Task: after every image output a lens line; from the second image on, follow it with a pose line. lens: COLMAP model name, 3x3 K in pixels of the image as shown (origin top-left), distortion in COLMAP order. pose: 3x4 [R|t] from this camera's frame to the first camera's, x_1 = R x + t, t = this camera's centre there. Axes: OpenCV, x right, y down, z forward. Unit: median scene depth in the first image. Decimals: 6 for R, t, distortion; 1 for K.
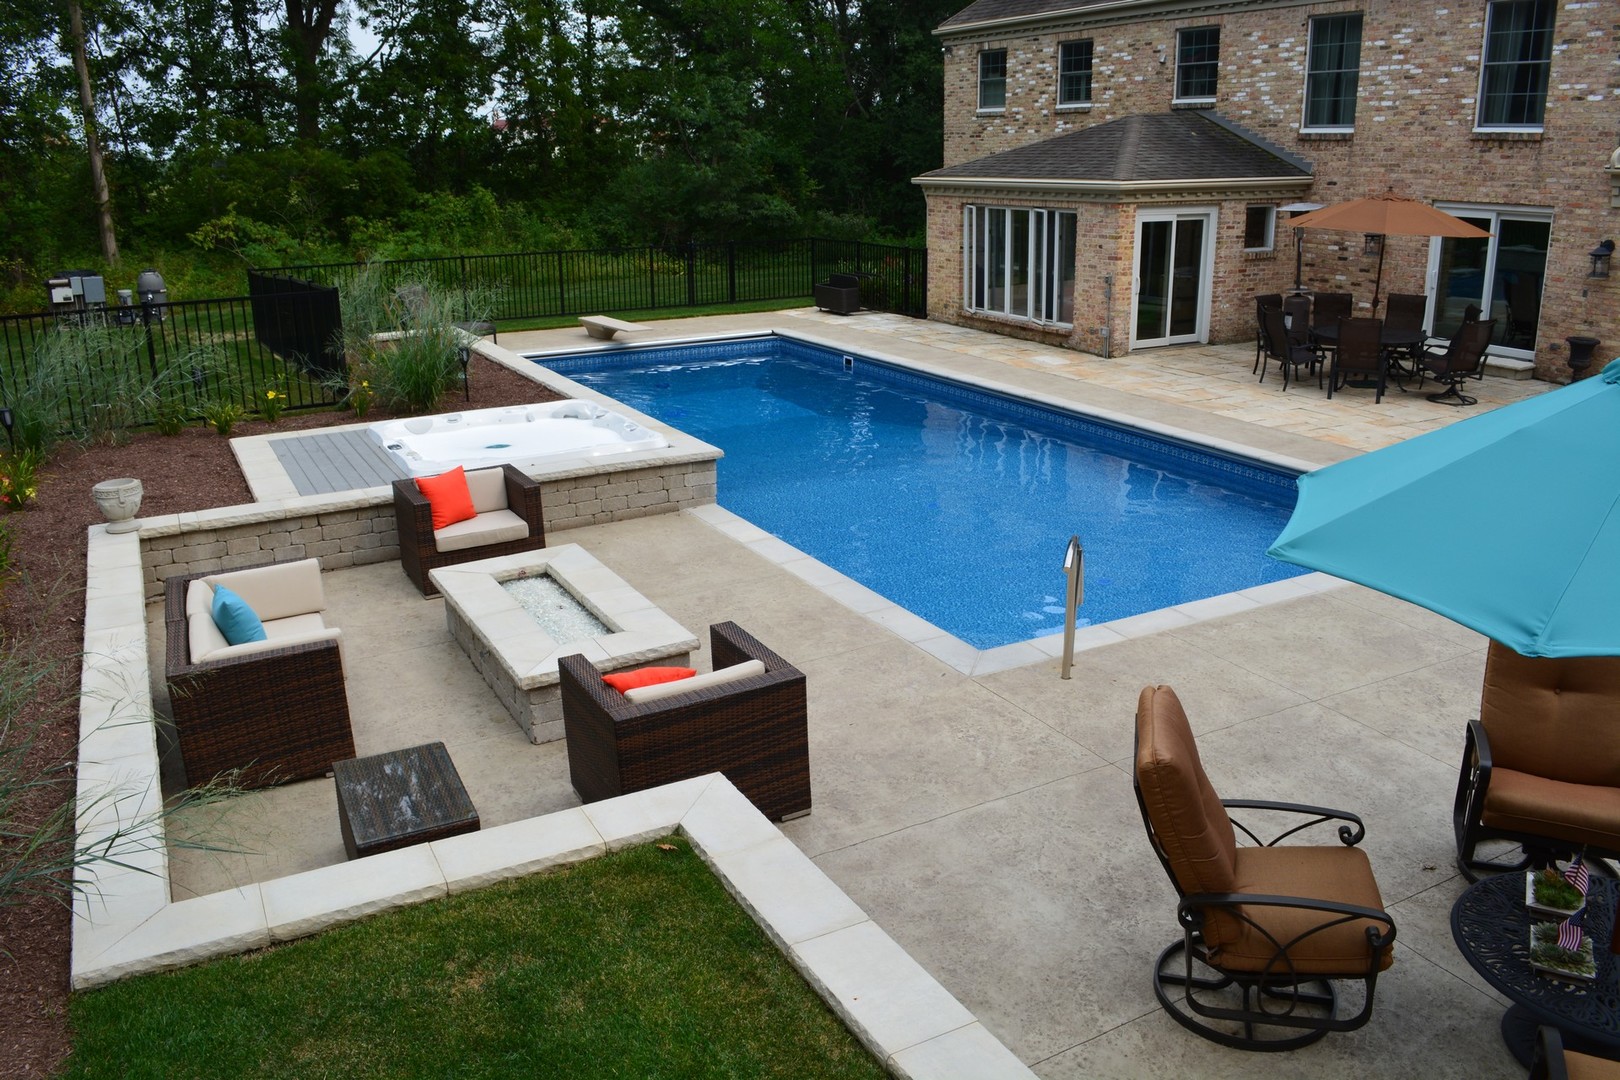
lens RADIAL K [[1362.0, 0, 811.2], [0, 1362.0, 554.6], [0, 0, 1]] dist [-0.099043, 0.010340]
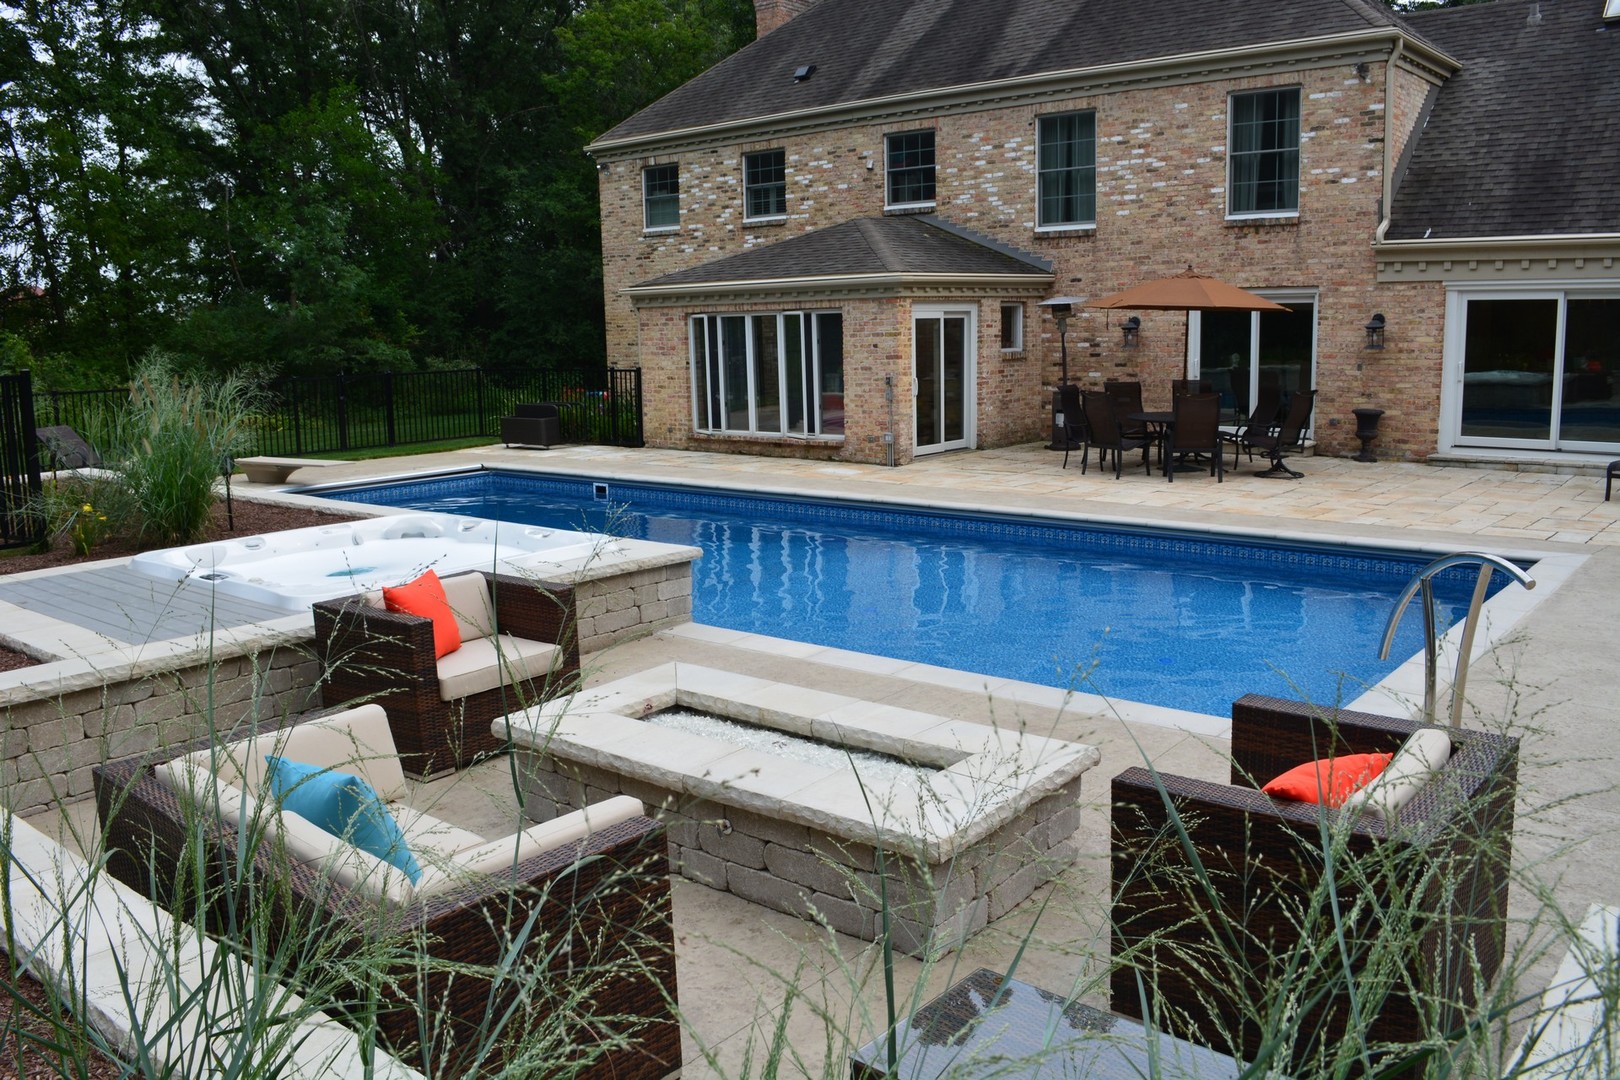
lens RADIAL K [[1362.0, 0, 811.2], [0, 1362.0, 554.6], [0, 0, 1]] dist [-0.099043, 0.010340]
pose [[0.920885, -0.068750, 0.383723, -0.184543], [0.122195, 0.985626, -0.116661, 0.012705], [-0.370187, 0.154320, 0.916049, 0.191651]]
